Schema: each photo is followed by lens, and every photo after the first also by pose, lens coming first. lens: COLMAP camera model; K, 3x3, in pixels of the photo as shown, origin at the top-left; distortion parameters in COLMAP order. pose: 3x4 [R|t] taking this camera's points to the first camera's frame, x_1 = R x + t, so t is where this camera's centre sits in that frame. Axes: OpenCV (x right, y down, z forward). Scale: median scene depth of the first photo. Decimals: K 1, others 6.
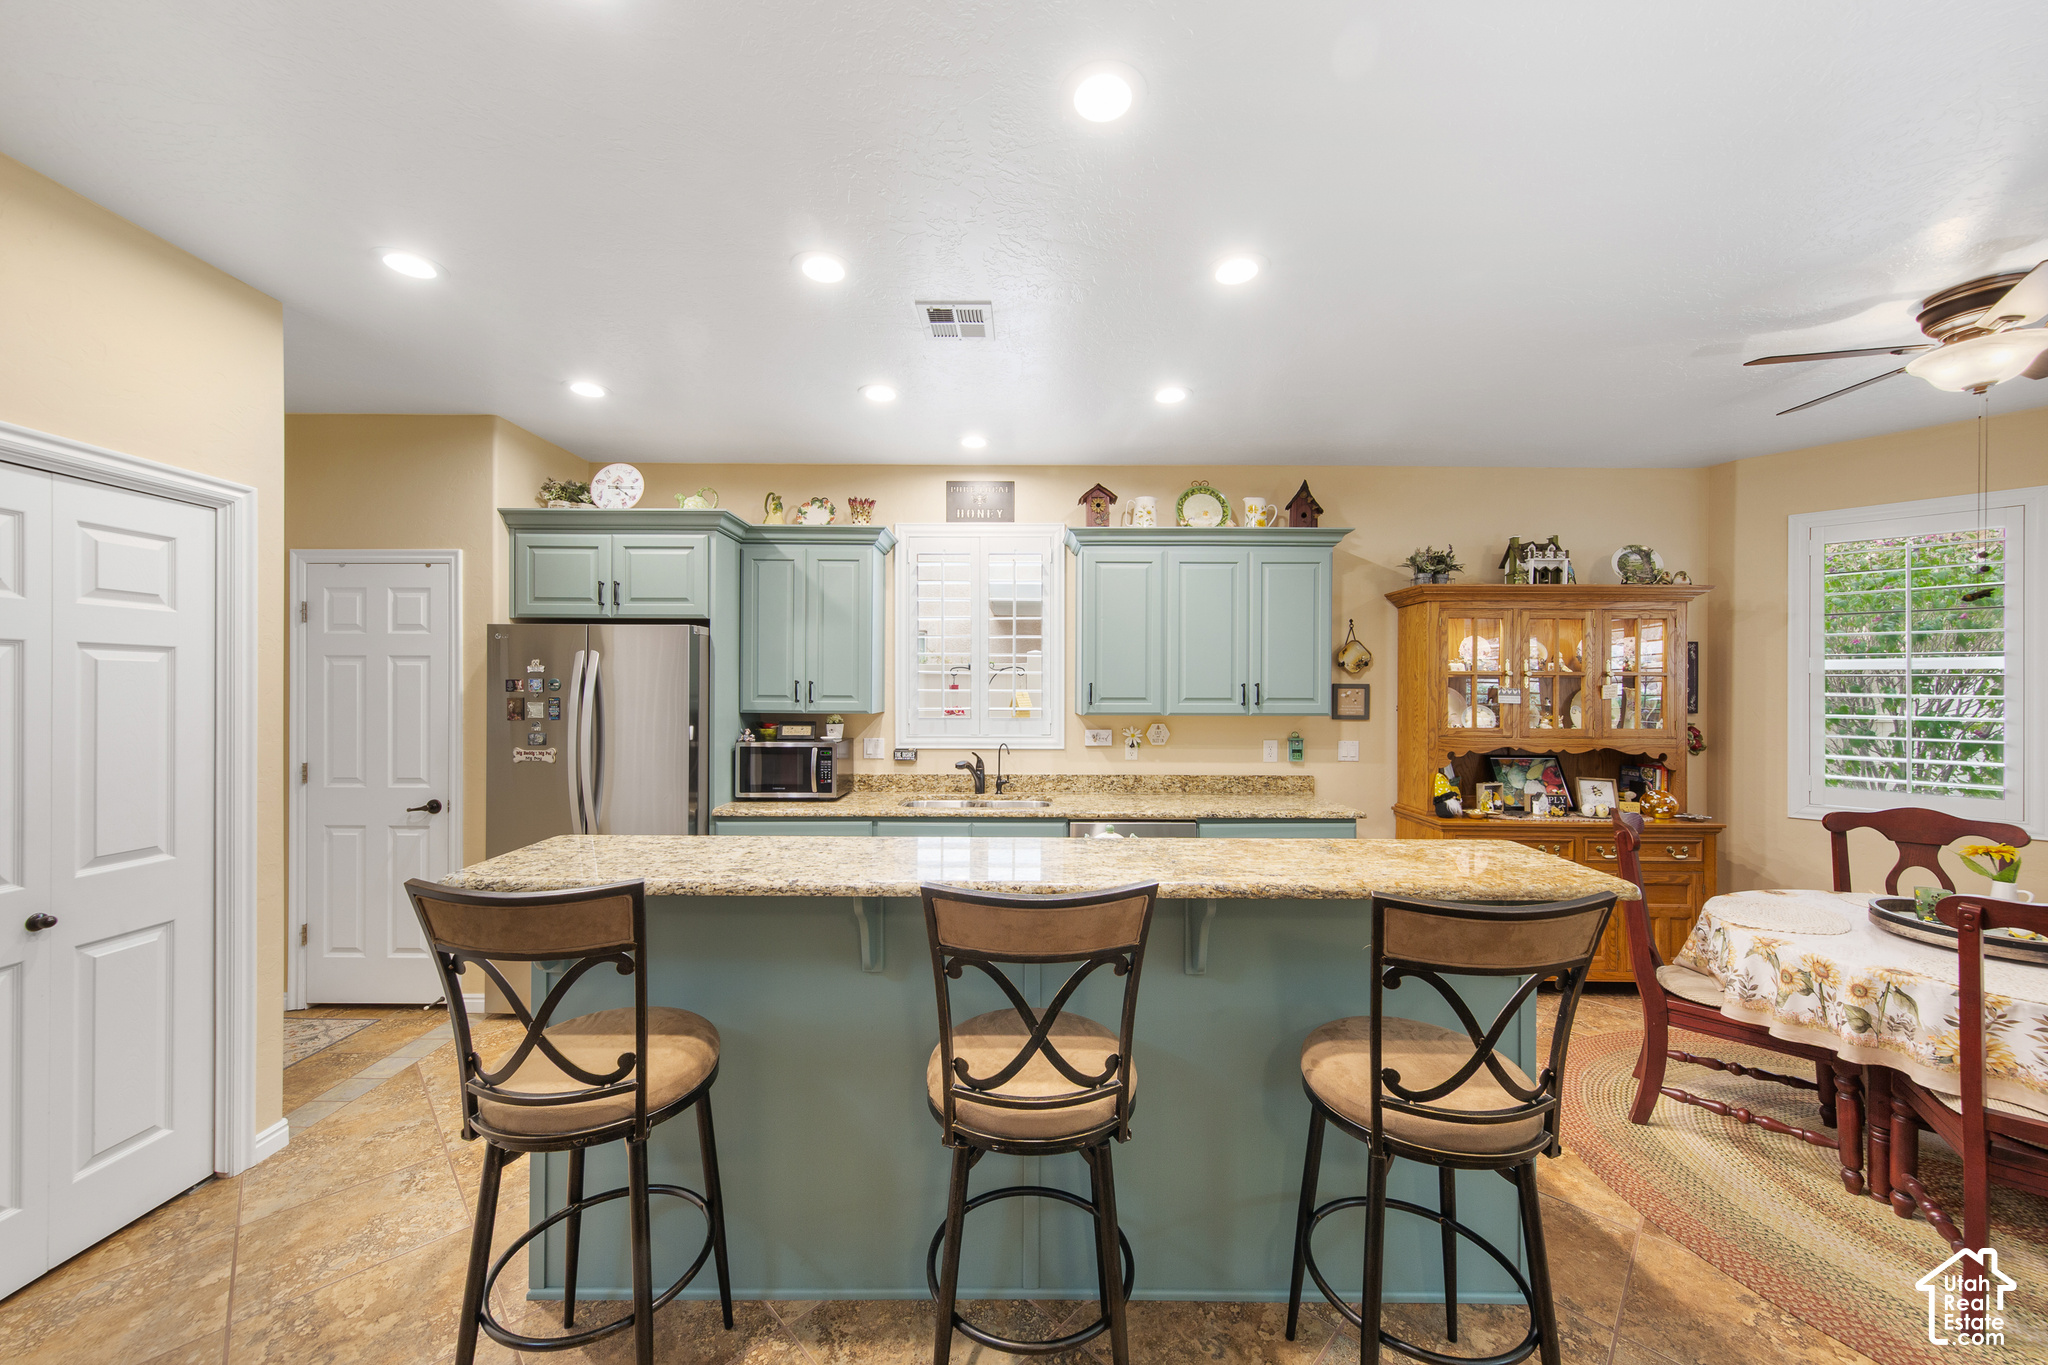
lens RADIAL K [[737.1, 0, 1022.3], [0, 737.1, 689.3], [0, 0, 1]] dist [0.009933, -0.000489]
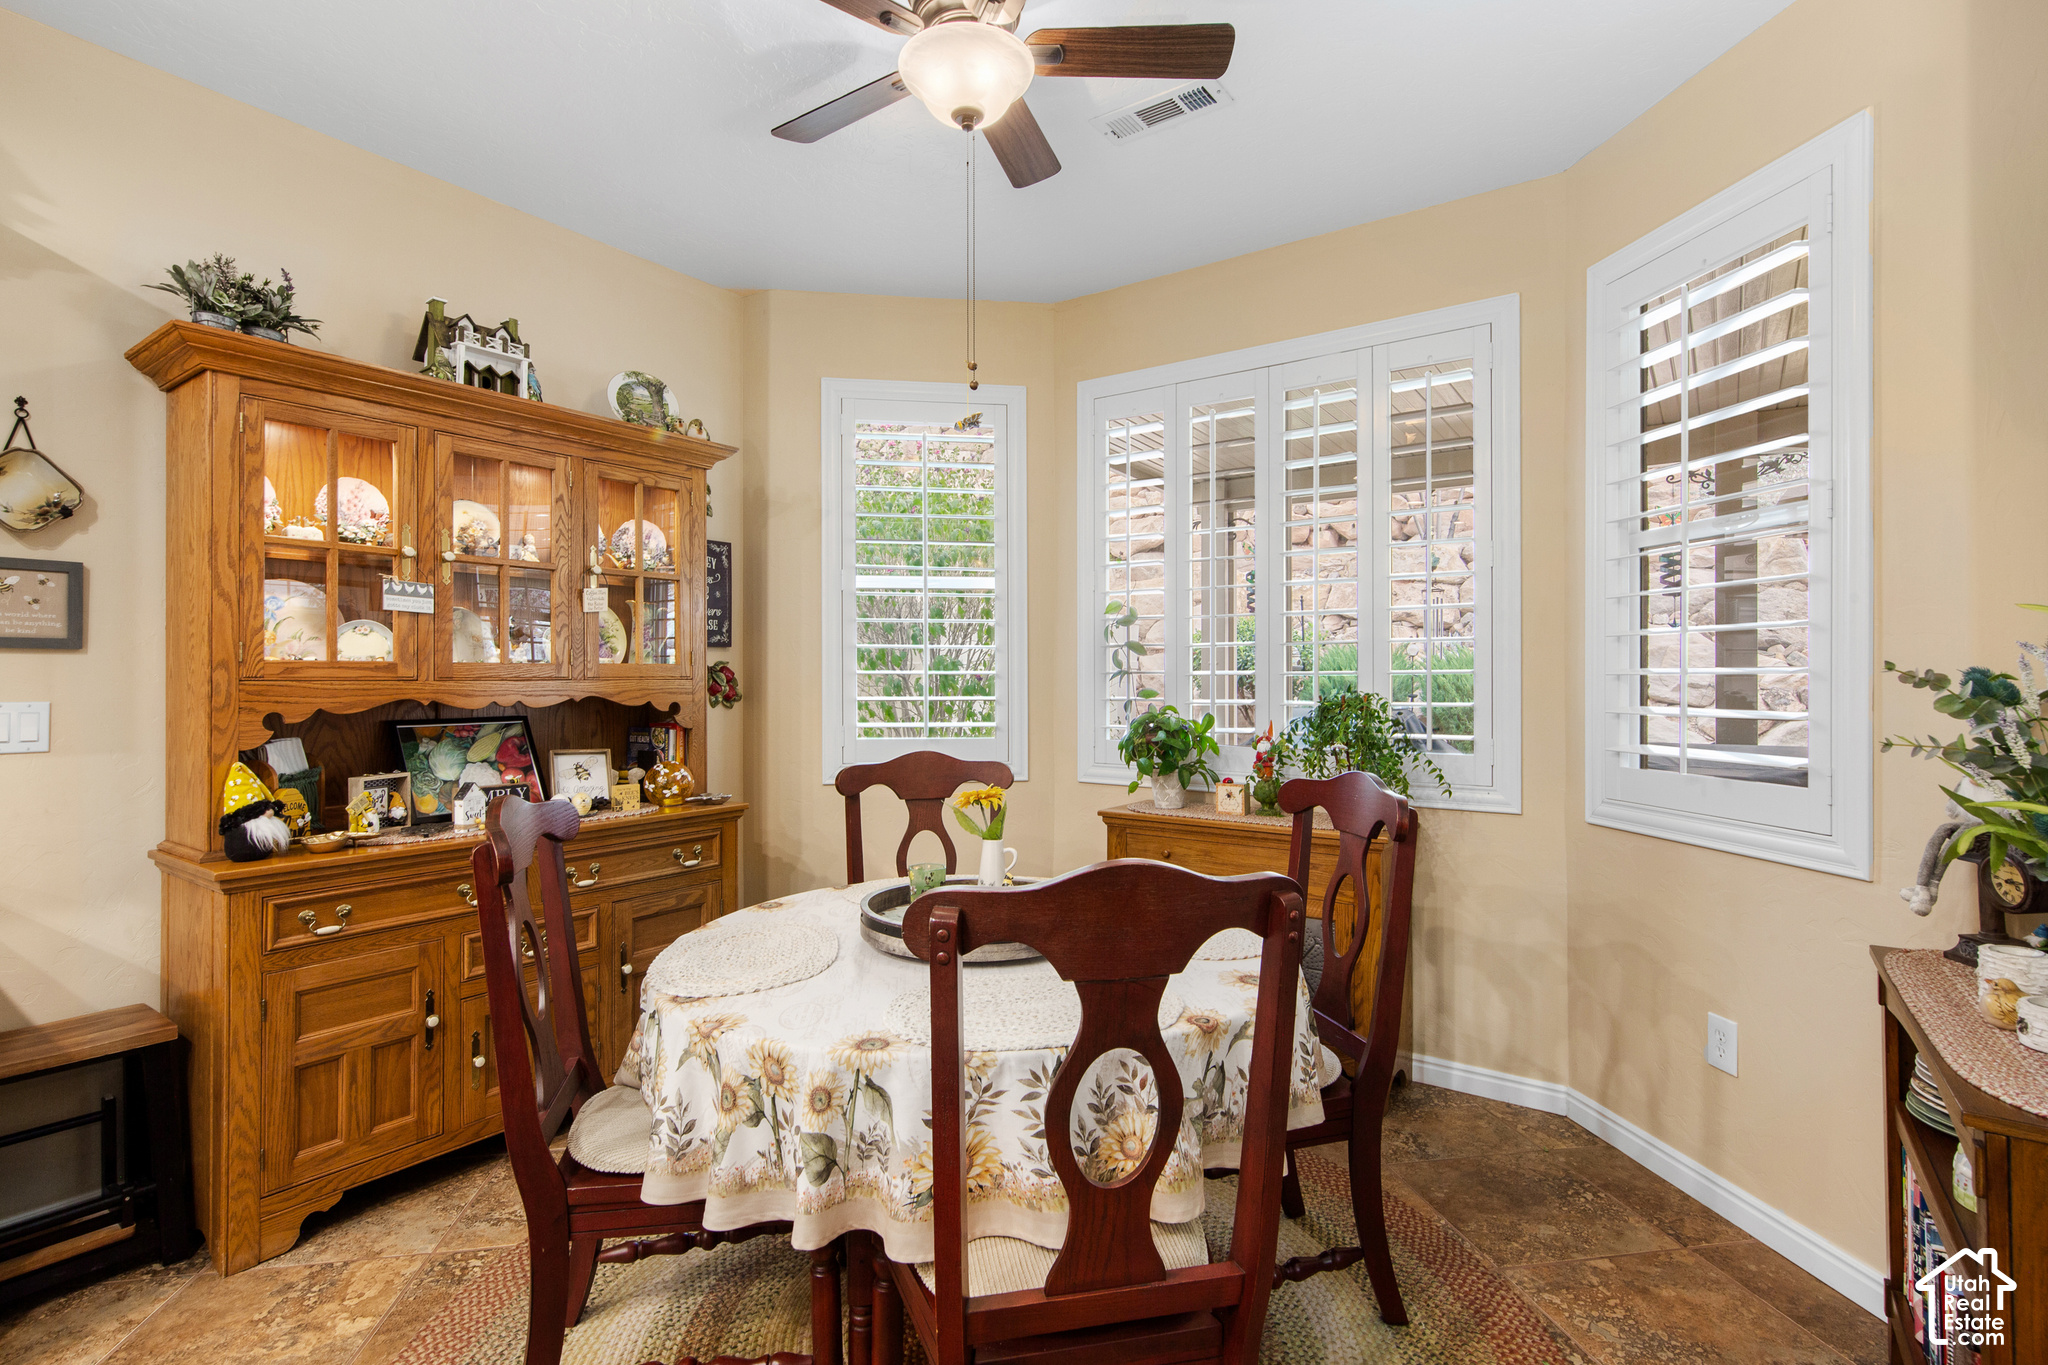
lens RADIAL K [[983.3, 0, 1030.8], [0, 983.3, 670.8], [0, 0, 1]] dist [0.005510, 0.000448]
pose [[0.579370, -0.001446, 0.815064, 0.355673], [0.004435, 0.999989, -0.001379, 0.061654], [-0.815053, 0.004414, 0.579370, 0.267168]]
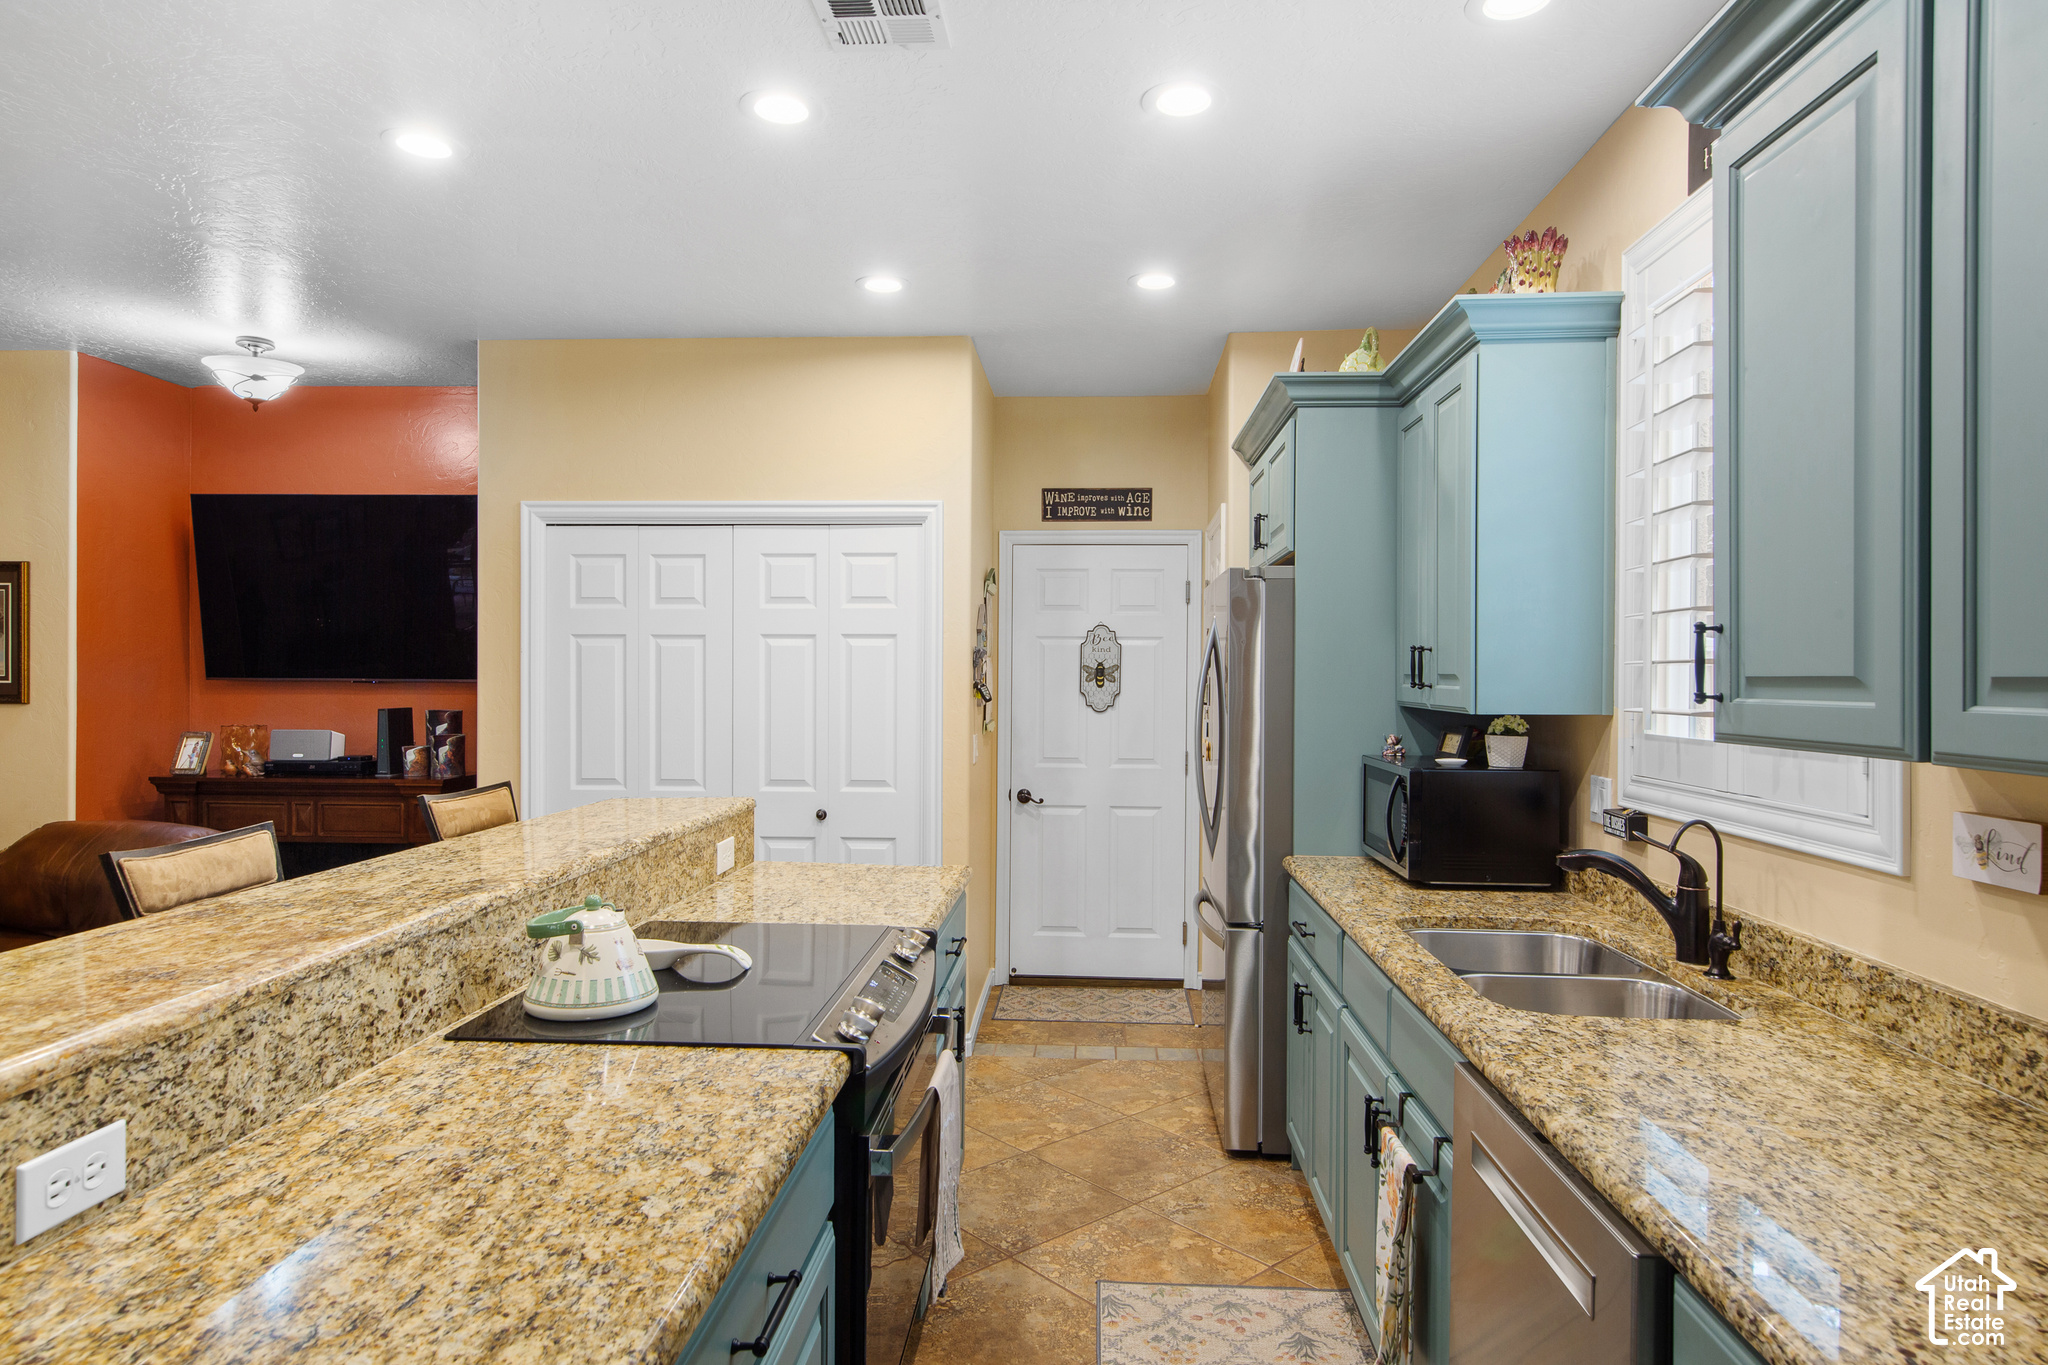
lens RADIAL K [[1152.4, 0, 1025.1], [0, 1152.4, 683.1], [0, 0, 1]] dist [0.005787, 0.002228]
pose [[-0.060698, 0.000322, -0.998156, 0.522324], [-0.005029, 0.999987, 0.000628, 0.016147], [0.998143, 0.005058, -0.060696, 0.773638]]
